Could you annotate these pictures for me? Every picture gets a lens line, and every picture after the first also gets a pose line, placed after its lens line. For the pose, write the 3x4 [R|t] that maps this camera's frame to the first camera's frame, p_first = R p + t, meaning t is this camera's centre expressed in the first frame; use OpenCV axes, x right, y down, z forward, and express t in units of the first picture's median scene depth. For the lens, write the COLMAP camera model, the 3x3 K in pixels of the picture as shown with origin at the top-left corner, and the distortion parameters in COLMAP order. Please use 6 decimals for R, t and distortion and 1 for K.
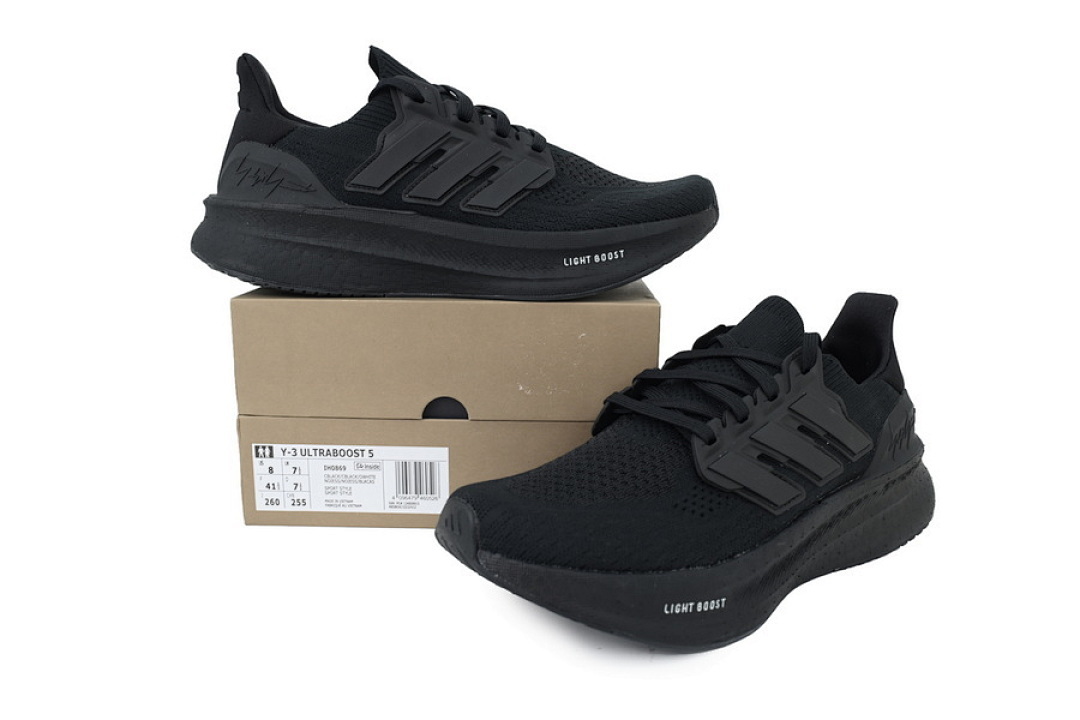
lens RADIAL K [[848.6, 0, 540.0], [0, 848.6, 360.0], [0, 0, 1]] dist [0.048653, 0.001337]
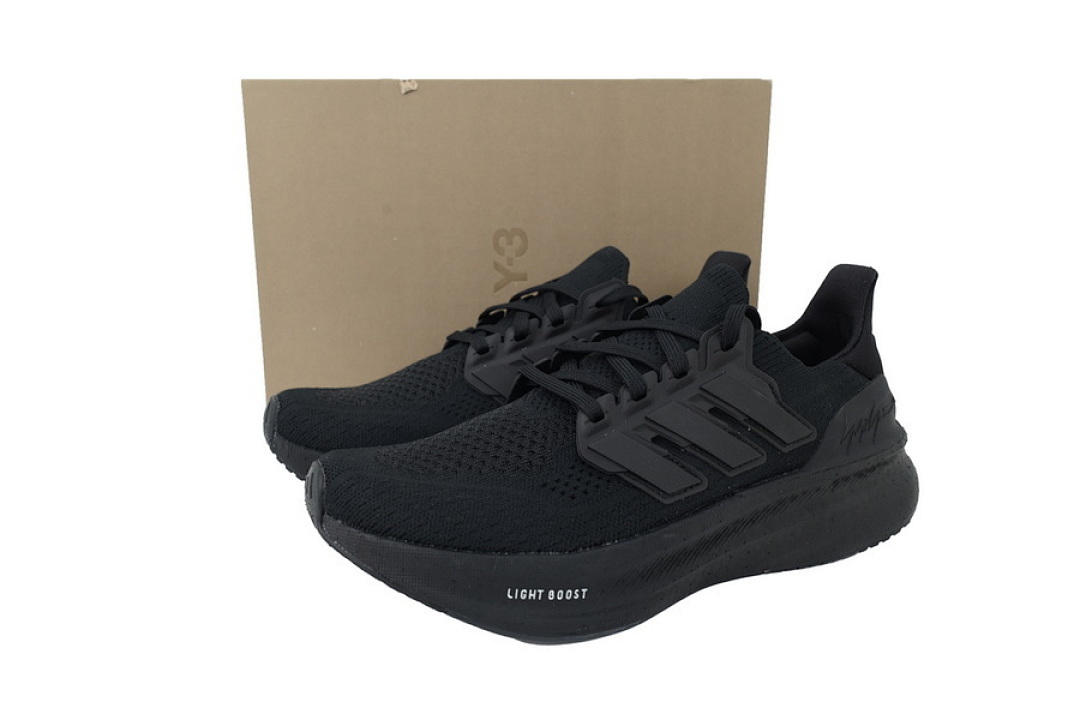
lens RADIAL K [[848.6, 0, 540.0], [0, 848.6, 360.0], [0, 0, 1]] dist [0.048653, 0.001337]
pose [[0.979379, 0.046079, -0.196705, 0.313181], [-0.040587, 0.998668, 0.031860, 0.006003], [0.197911, -0.023220, 0.979945, 0.091951]]
